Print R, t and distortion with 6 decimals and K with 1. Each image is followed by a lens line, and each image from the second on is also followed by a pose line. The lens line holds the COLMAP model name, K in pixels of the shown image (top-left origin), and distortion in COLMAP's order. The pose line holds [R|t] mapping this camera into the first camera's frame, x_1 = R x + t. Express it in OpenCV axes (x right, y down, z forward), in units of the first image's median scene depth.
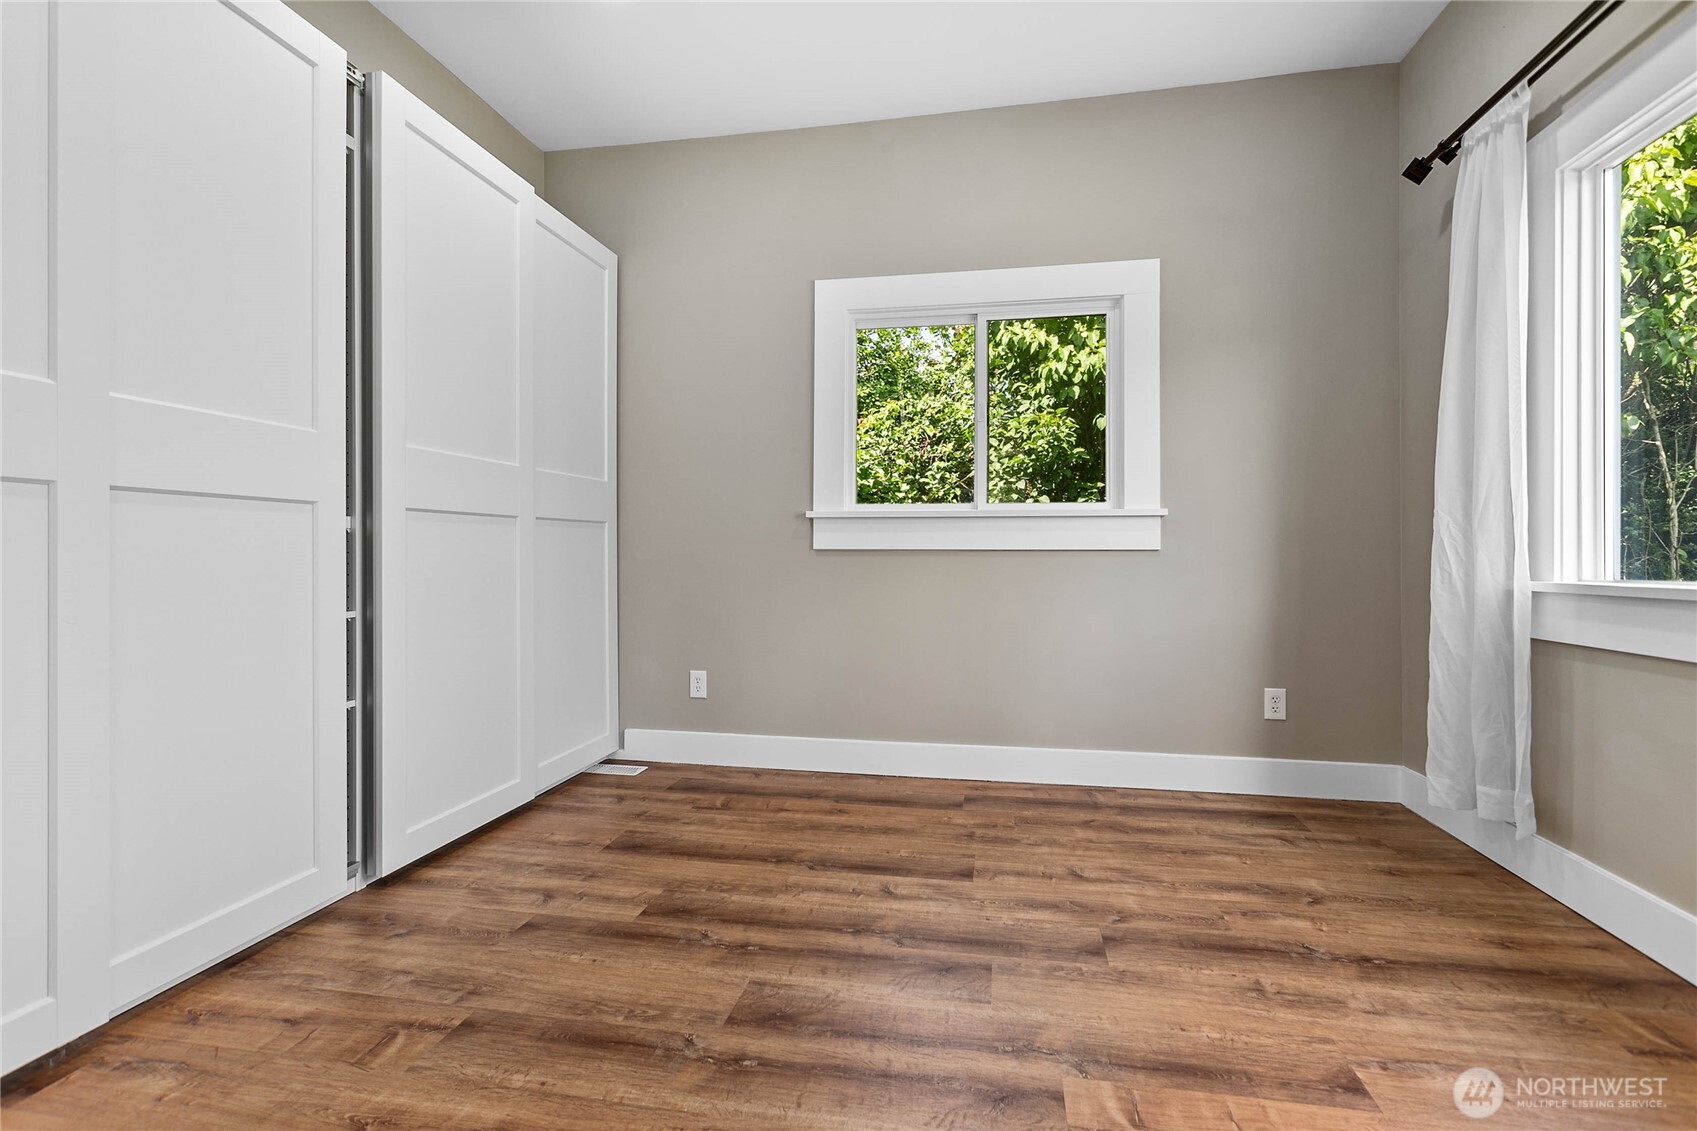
lens RADIAL K [[807.2, 0, 839.3], [0, 807.2, 563.2], [0, 0, 1]] dist [-0.002510, 0.000758]
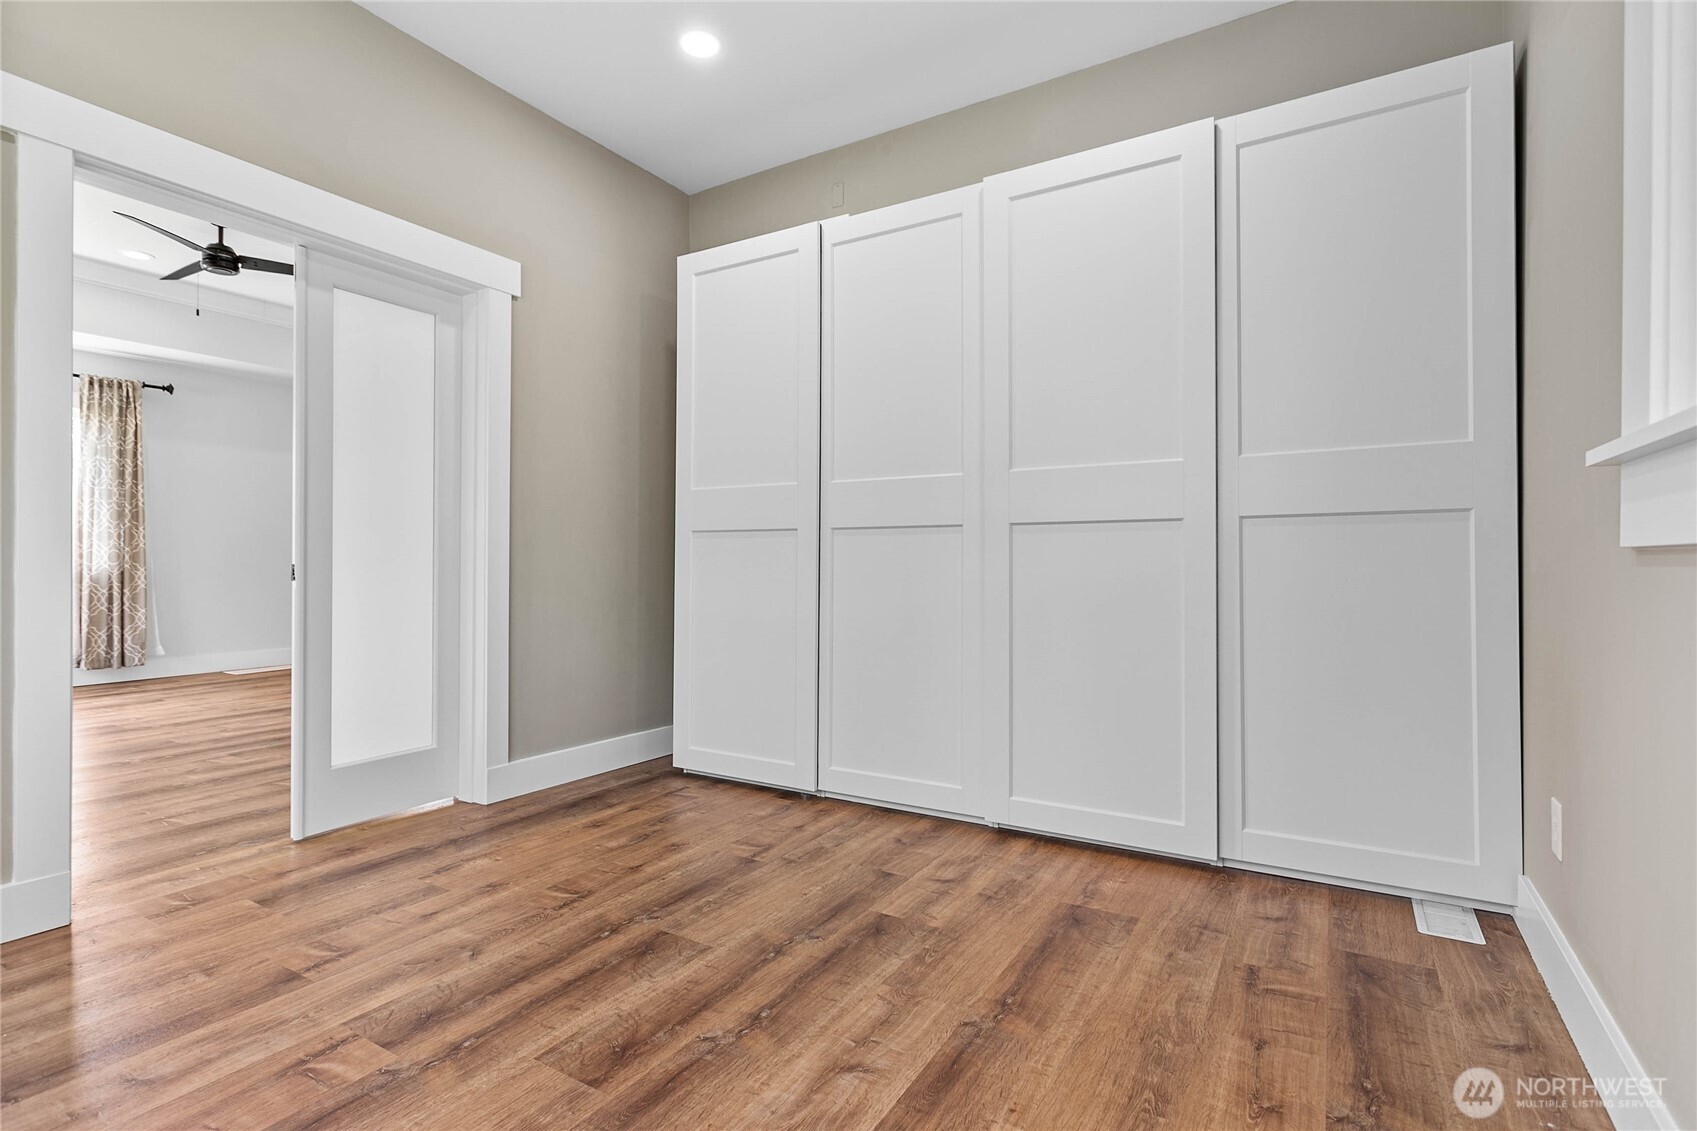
lens RADIAL K [[807.2, 0, 845.4], [0, 807.2, 565.1], [0, 0, 1]] dist [-0.002510, 0.000758]
pose [[-0.332558, -0.000904, -0.943082, 0.707072], [-0.013272, 0.999905, 0.003722, -0.009100], [0.942989, 0.013755, -0.332539, 1.243943]]
